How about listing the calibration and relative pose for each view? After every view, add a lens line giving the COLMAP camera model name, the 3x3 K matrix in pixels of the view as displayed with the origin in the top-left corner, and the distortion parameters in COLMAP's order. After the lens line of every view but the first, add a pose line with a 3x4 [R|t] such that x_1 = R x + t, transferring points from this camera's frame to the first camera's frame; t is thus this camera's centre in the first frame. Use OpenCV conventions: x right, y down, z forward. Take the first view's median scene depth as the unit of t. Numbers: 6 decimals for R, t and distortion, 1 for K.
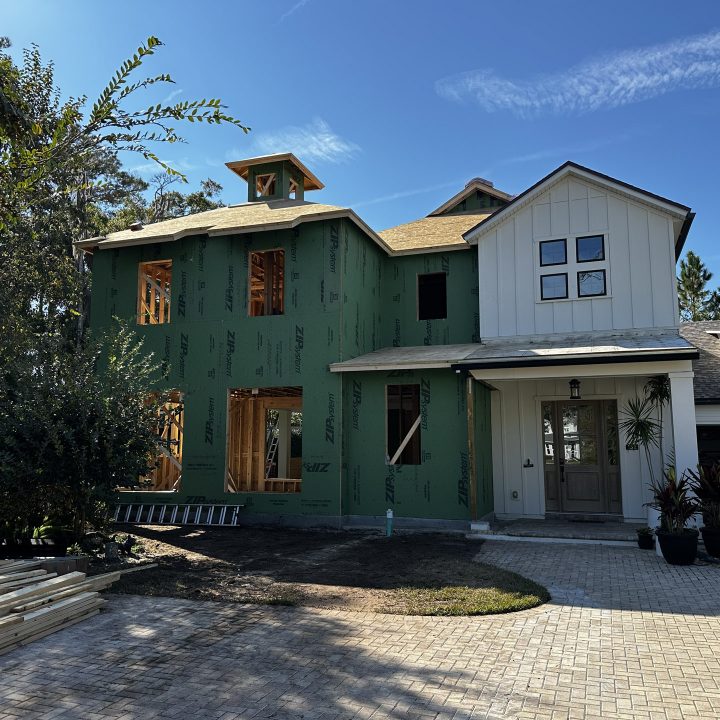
lens RADIAL K [[653.6, 0, 358.3], [0, 653.6, 372.2], [0, 0, 1]] dist [0.002353, -0.027727]
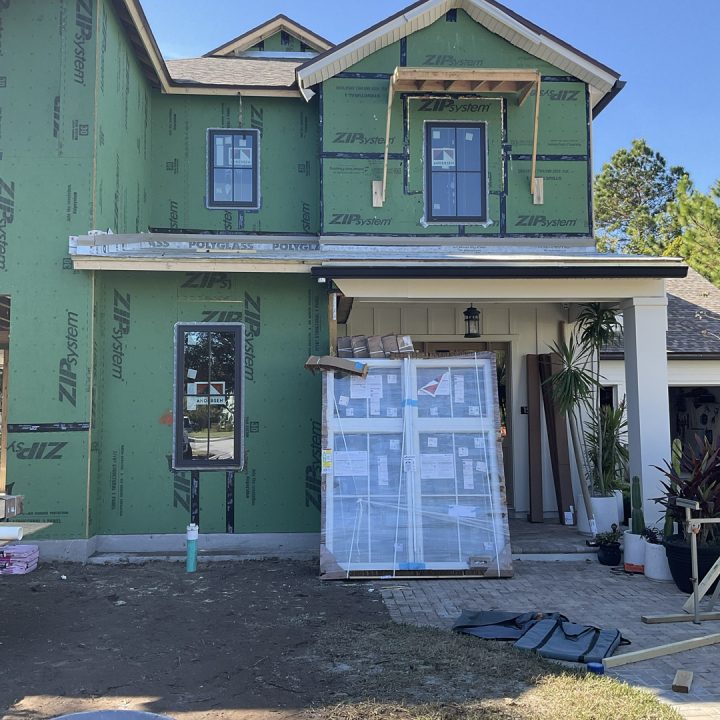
lens RADIAL K [[772.7, 0, 360.0], [0, 772.7, 360.0], [0, 0, 1]] dist [0.119954, -0.255150]
pose [[0.912736, 0.023369, 0.407880, -0.085957], [-0.039826, 0.998697, 0.031900, 0.042236], [-0.406603, -0.045361, 0.912478, 0.322426]]
